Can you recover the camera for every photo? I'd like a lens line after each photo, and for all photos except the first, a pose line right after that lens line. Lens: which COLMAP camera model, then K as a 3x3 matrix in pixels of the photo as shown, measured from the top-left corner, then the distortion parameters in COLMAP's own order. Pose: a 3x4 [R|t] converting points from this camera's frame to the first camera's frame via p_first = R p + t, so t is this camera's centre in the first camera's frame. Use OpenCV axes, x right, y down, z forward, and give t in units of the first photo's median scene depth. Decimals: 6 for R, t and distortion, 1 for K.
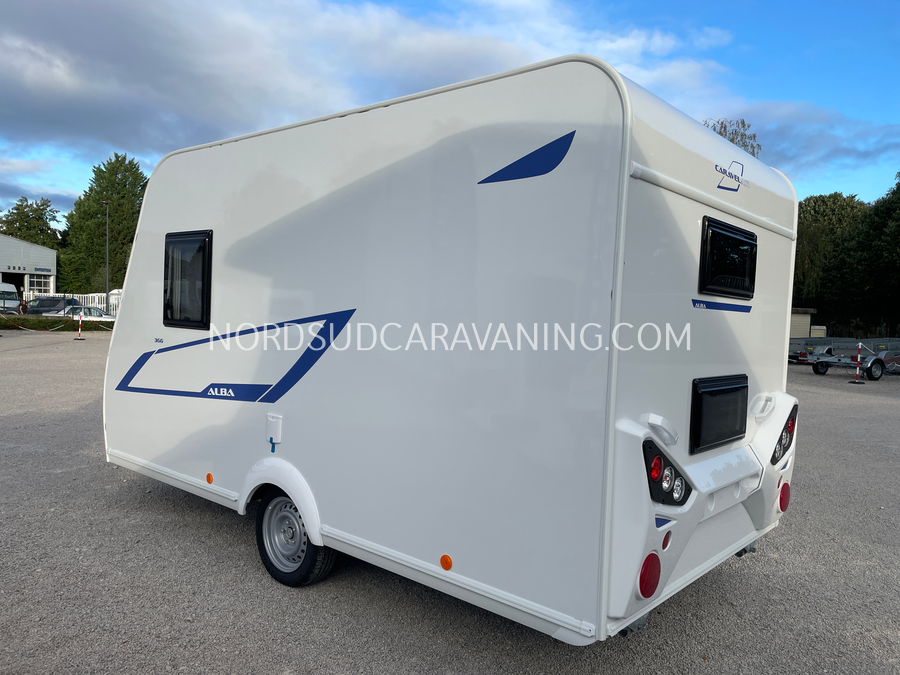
lens RADIAL K [[678.6, 0, 463.9], [0, 678.6, 349.7], [0, 0, 1]] dist [0.063163, -0.084163]
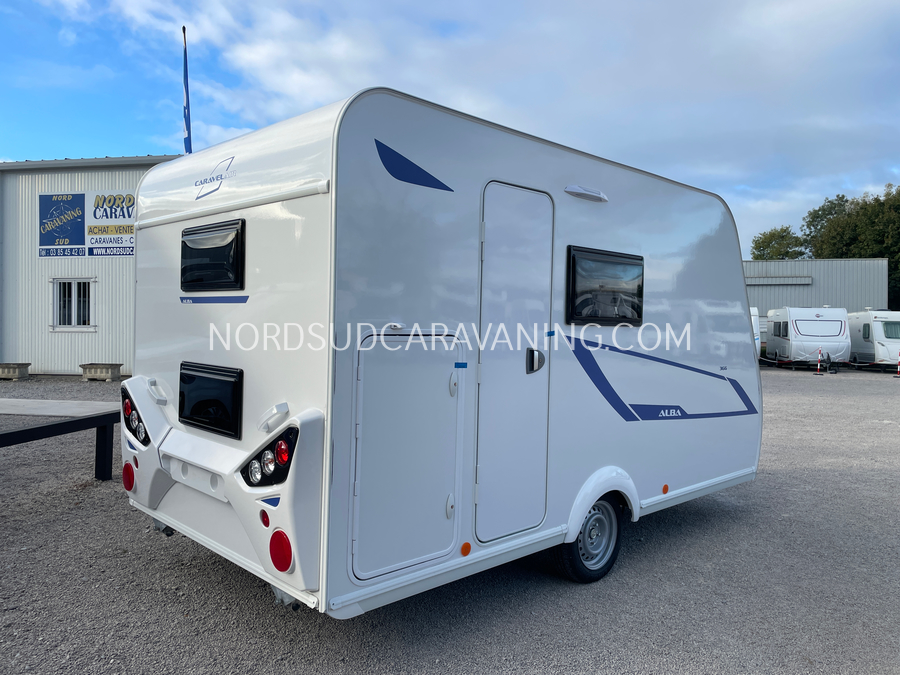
lens RADIAL K [[678.6, 0, 452.6], [0, 678.6, 342.2], [0, 0, 1]] dist [0.063163, -0.084163]
pose [[0.100525, -0.061635, 0.993024, -1.134317], [0.030304, 0.997806, 0.058864, -0.093145], [-0.994473, 0.024176, 0.102172, 0.930520]]
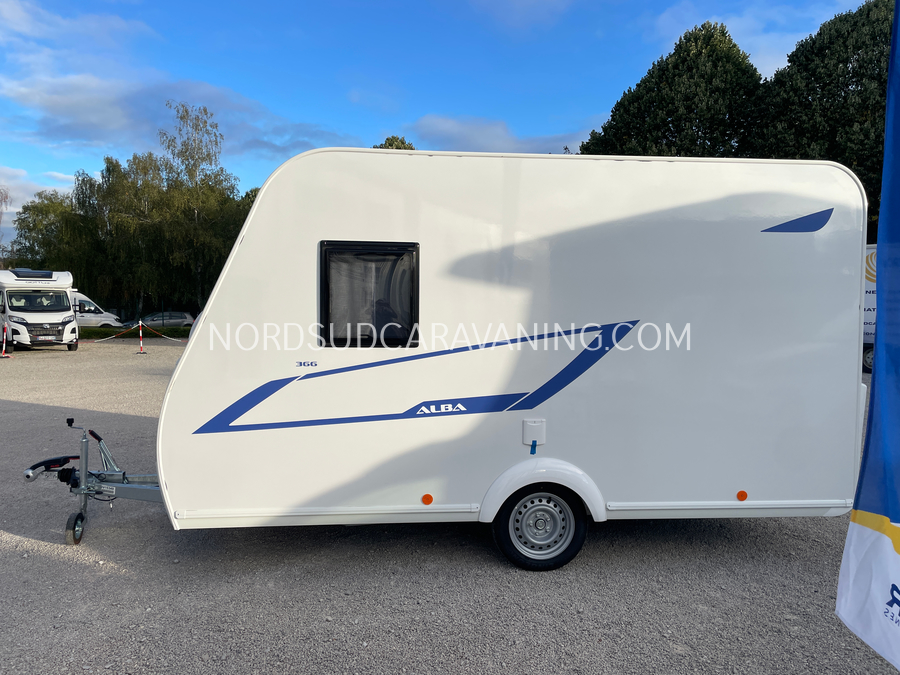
lens RADIAL K [[678.6, 0, 450.4], [0, 678.6, 341.3], [0, 0, 1]] dist [0.063163, -0.084163]
pose [[0.702771, -0.068378, 0.708122, -0.942901], [0.057587, 0.997572, 0.039176, -0.066489], [-0.709081, 0.013247, 0.705002, 0.270175]]
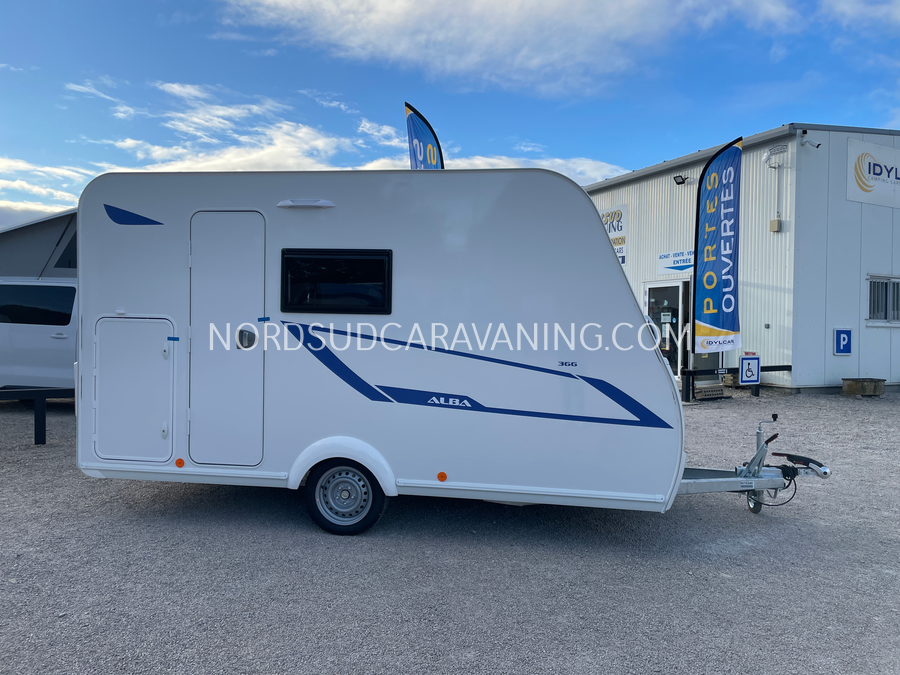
lens RADIAL K [[678.6, 0, 448.8], [0, 678.6, 340.7], [0, 0, 1]] dist [0.063163, -0.084163]
pose [[0.855580, -0.037533, 0.516309, -0.613795], [0.037005, 0.999251, 0.011320, -0.019785], [-0.516347, 0.009421, 0.856328, -0.151606]]
